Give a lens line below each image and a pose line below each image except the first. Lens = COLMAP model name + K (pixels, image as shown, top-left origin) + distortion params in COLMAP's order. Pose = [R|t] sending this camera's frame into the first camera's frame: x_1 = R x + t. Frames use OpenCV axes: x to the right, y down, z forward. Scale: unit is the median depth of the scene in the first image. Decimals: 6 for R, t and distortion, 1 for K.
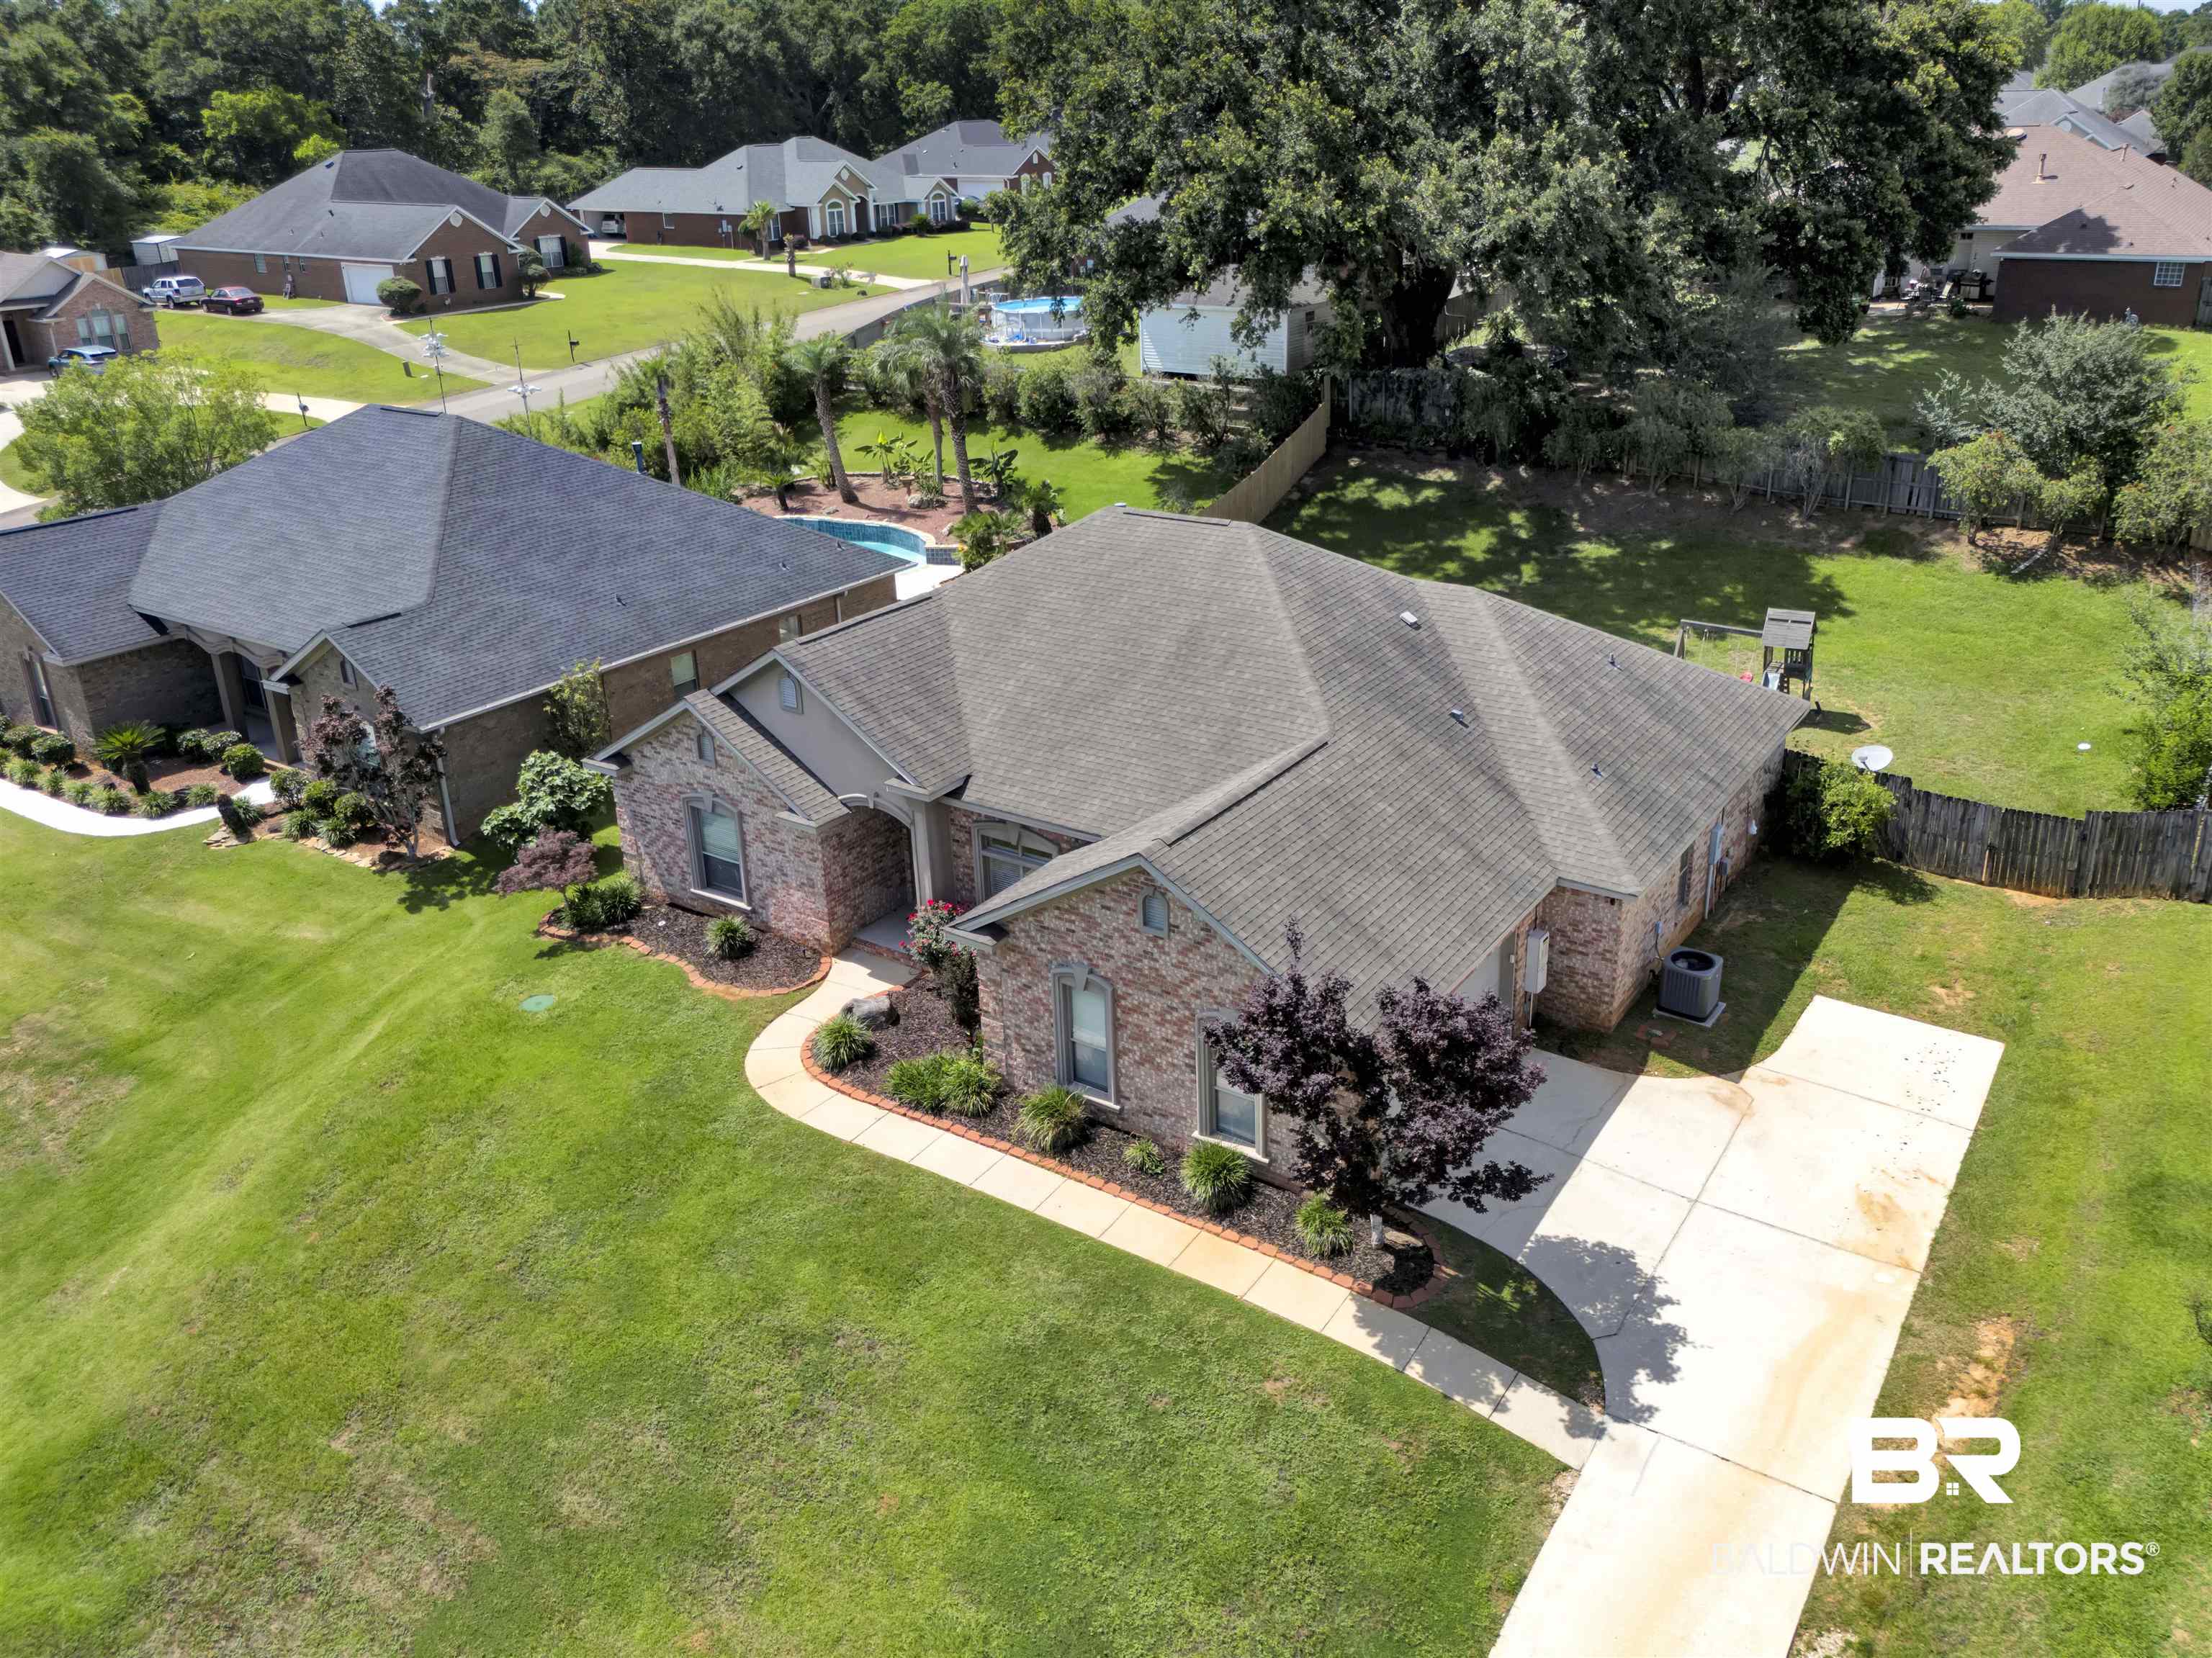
lens RADIAL K [[1665.6, 0, 1142.6], [0, 1665.6, 788.1], [0, 0, 1]] dist [0.059060, -0.040351]
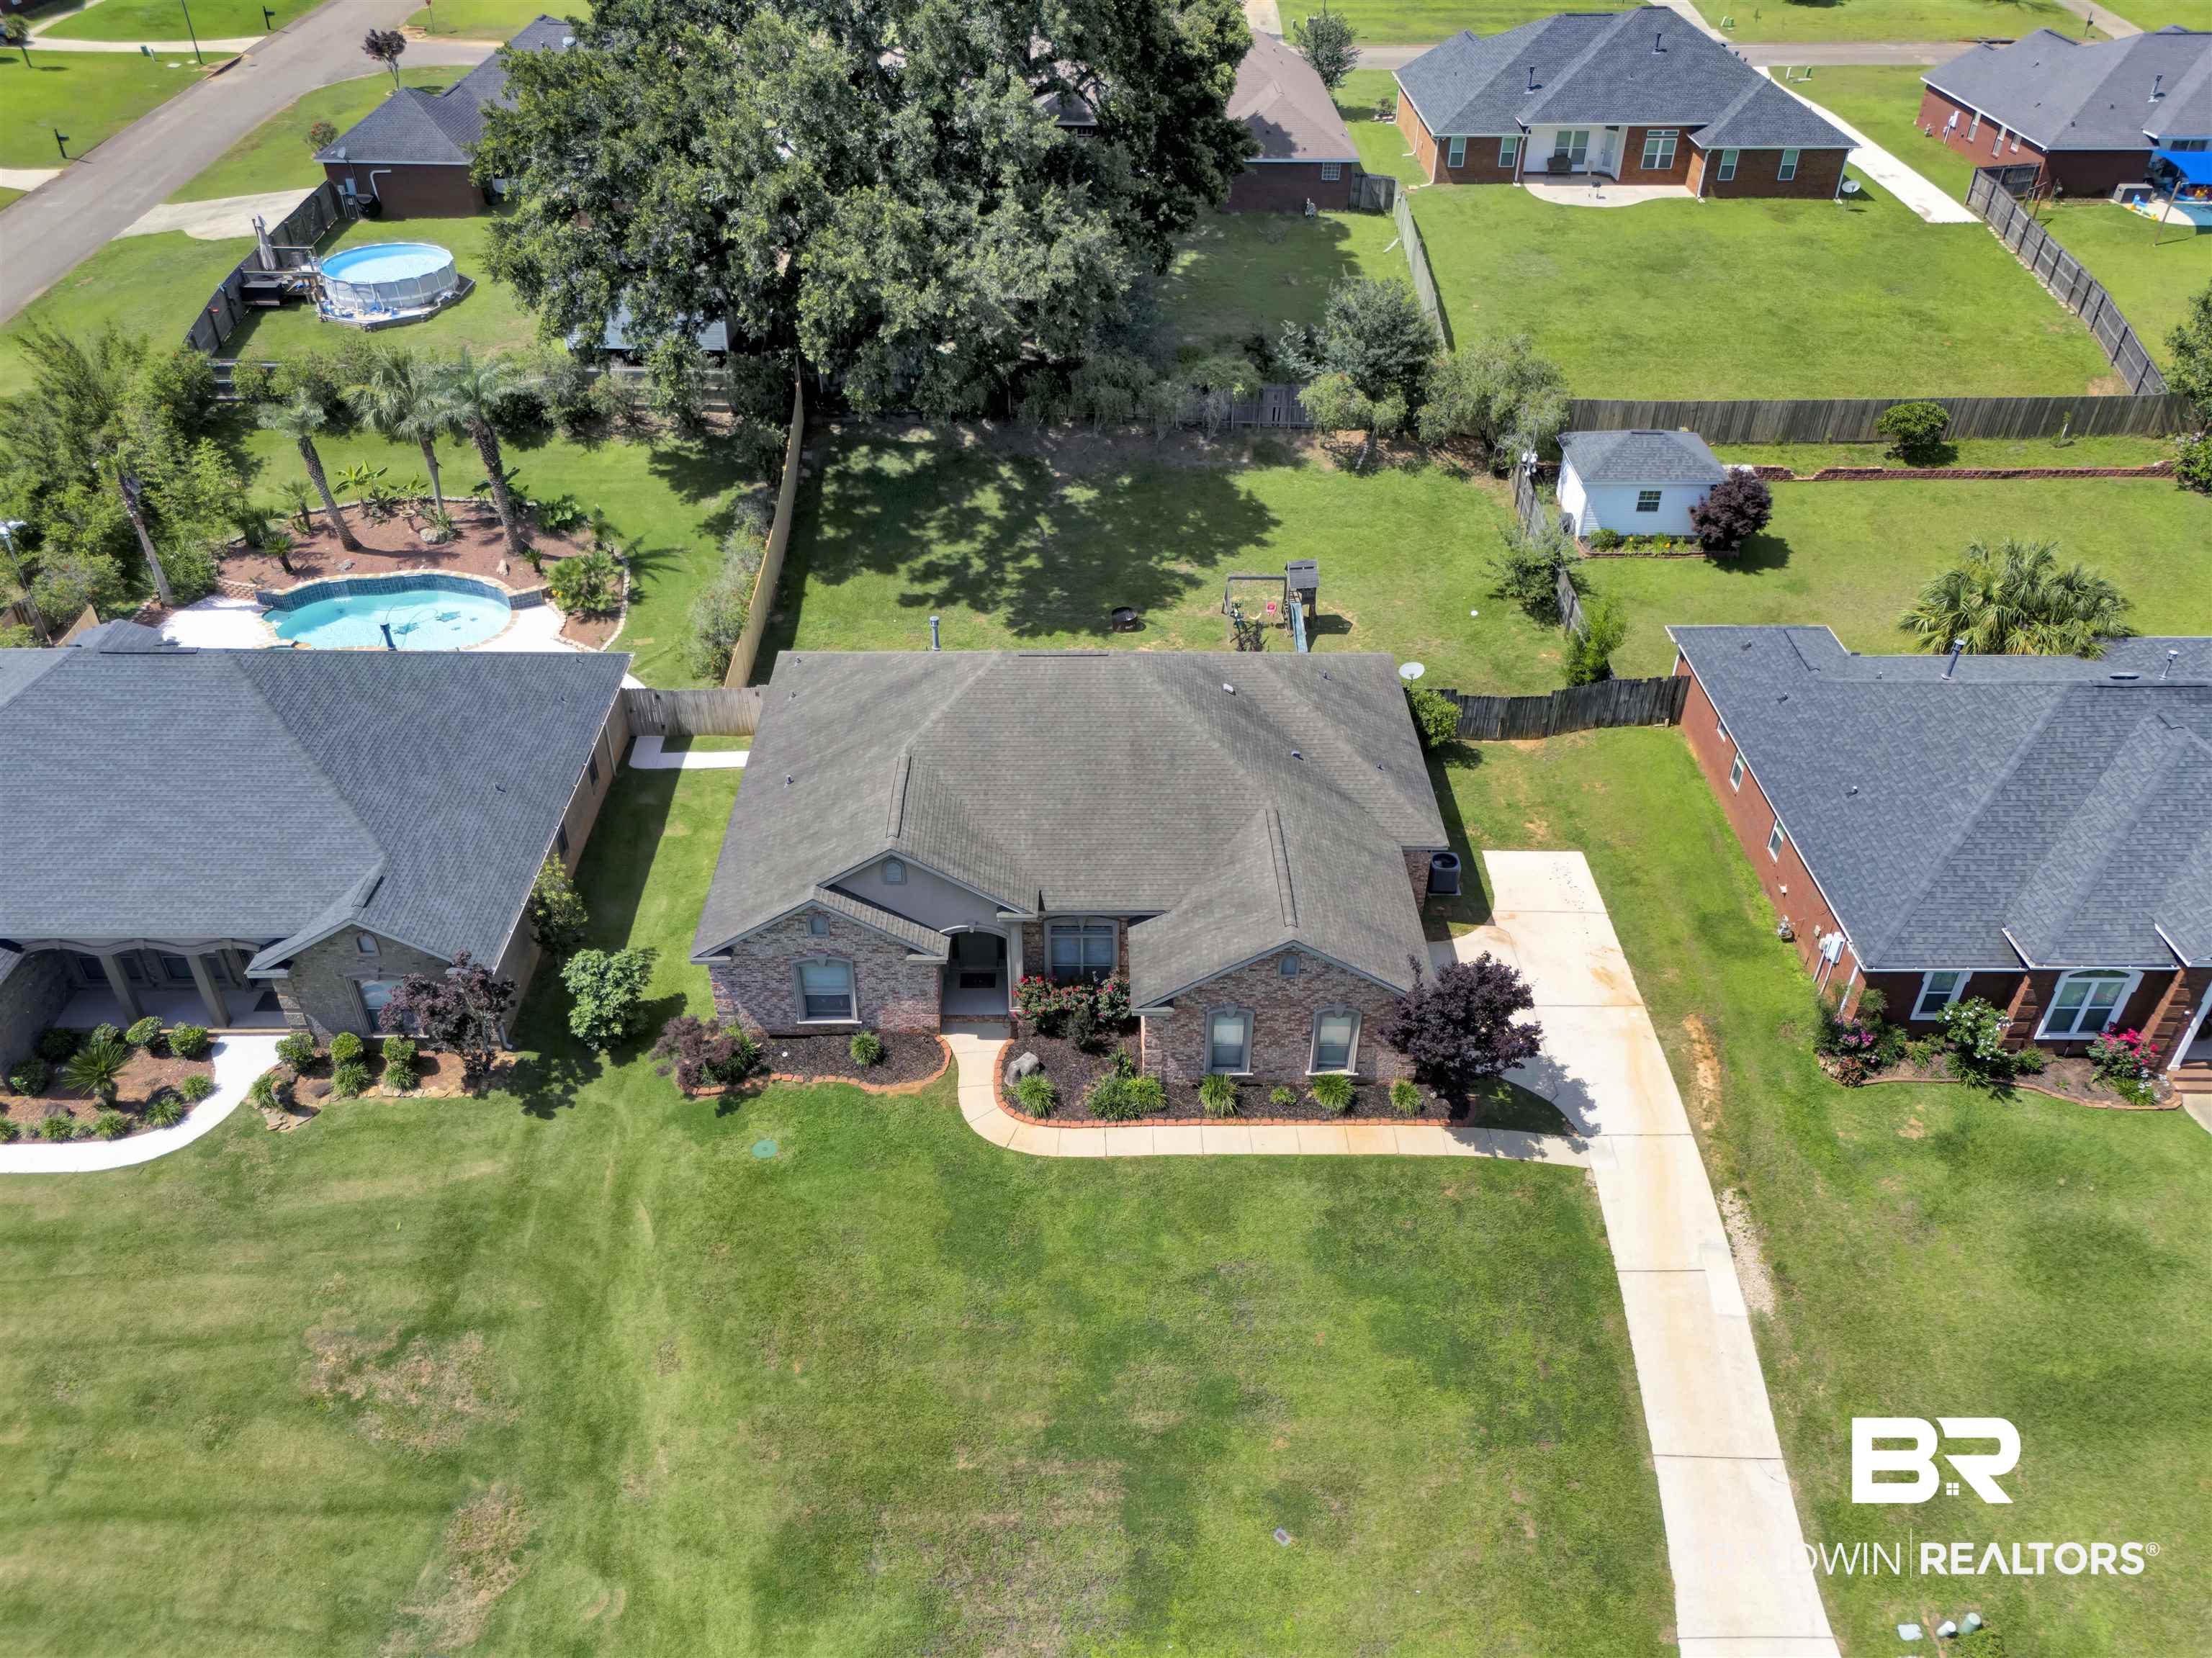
lens RADIAL K [[1622.7, 0, 1100.3], [0, 1622.7, 867.9], [0, 0, 1]] dist [0.108177, -0.133428]
pose [[0.826069, -0.317346, 0.465728, -0.635219], [0.192087, 0.935451, 0.296706, -0.388223], [-0.529824, -0.155639, 0.833704, -0.169273]]
